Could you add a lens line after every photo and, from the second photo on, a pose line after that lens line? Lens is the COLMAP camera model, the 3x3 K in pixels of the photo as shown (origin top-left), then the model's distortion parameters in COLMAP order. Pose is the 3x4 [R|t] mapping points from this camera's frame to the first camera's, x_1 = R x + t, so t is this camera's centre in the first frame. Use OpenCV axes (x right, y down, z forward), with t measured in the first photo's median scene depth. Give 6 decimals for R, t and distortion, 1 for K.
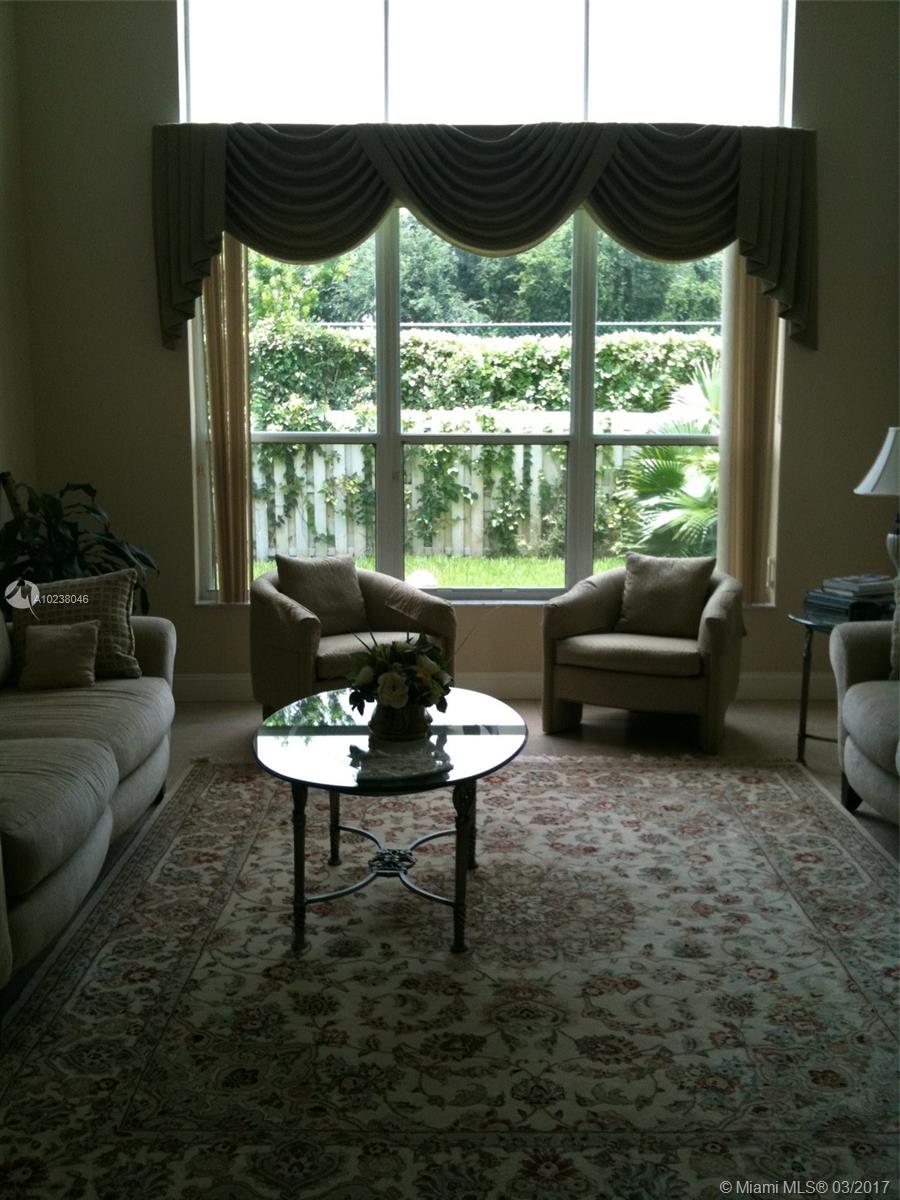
lens RADIAL K [[1330.3, 0, 450.0], [0, 1330.3, 600.0], [0, 0, 1]] dist [0.018691, -0.042179]
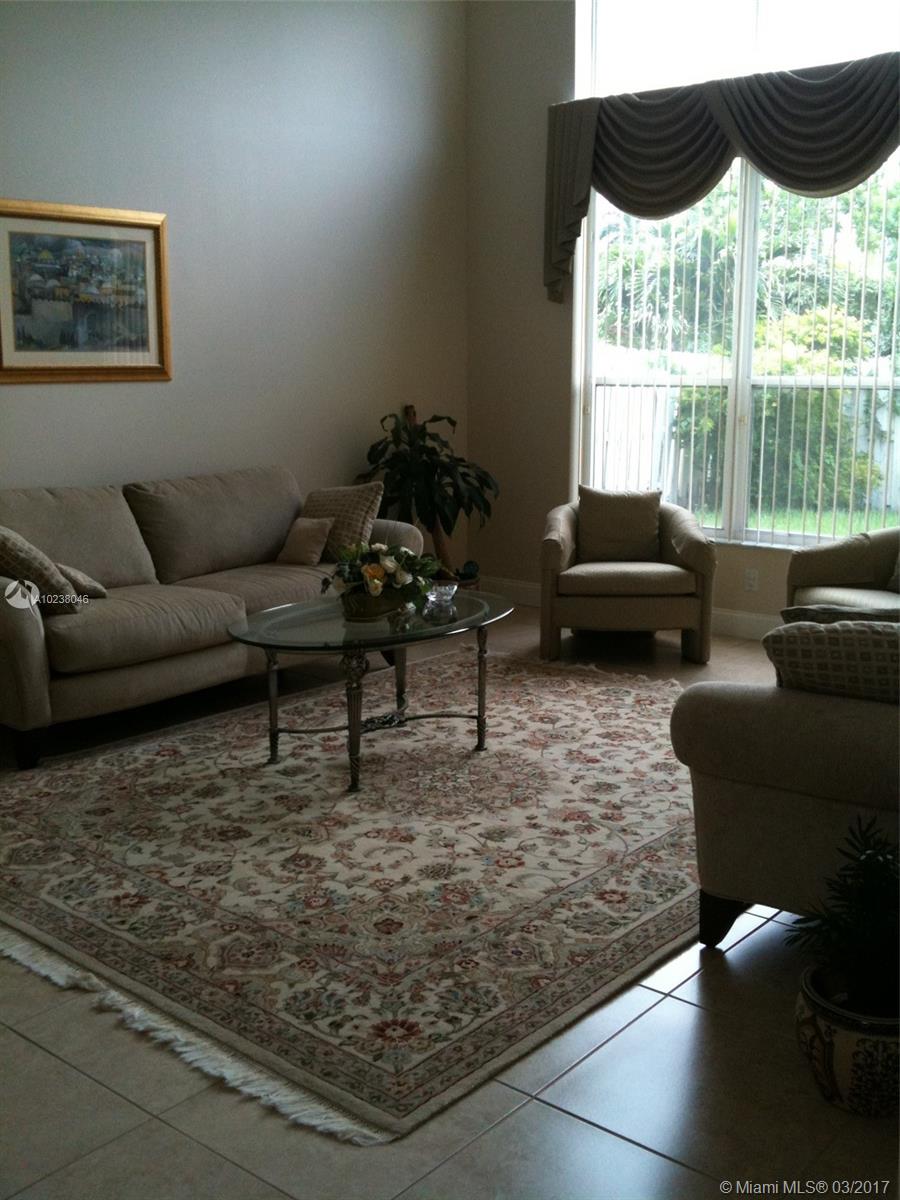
lens RADIAL K [[1330.3, 0, 450.0], [0, 1330.3, 600.0], [0, 0, 1]] dist [0.018691, -0.042179]
pose [[0.748465, 0.121731, -0.651906, 0.849116], [-0.103753, 0.992398, 0.066191, -0.000379], [0.655008, 0.018096, 0.755405, 0.133731]]
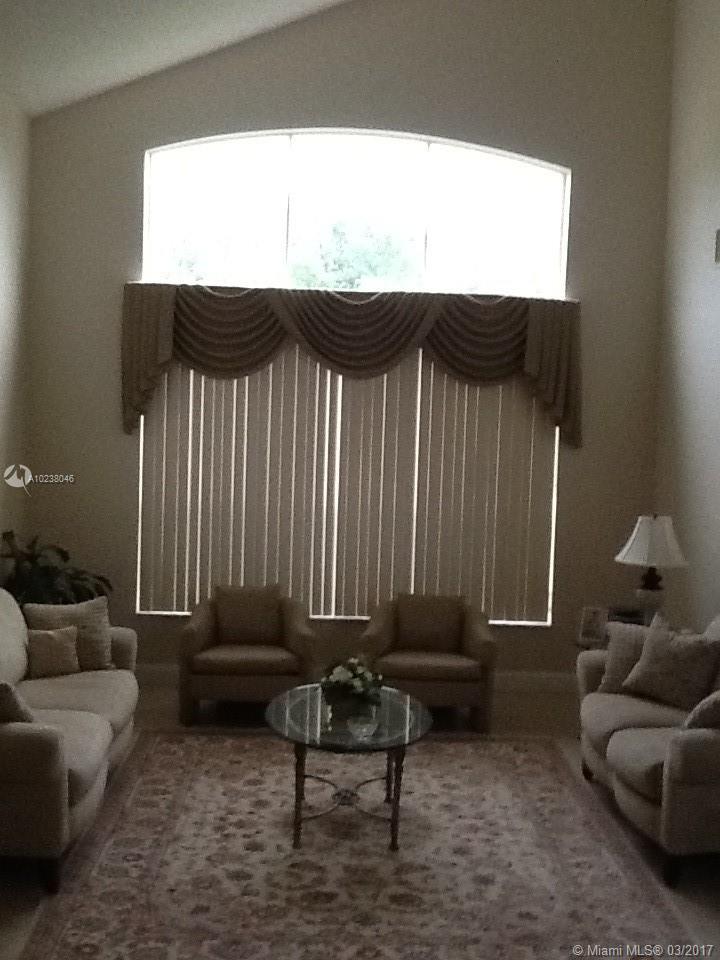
lens RADIAL K [[1262.6, 0, 360.0], [0, 1262.6, 480.0], [0, 0, 1]] dist [-0.081536, -0.016308]
pose [[0.999000, 0.028443, 0.034485, -0.014505], [-0.025806, 0.996877, -0.074634, -0.078673], [-0.036500, 0.073670, 0.996615, -0.587025]]
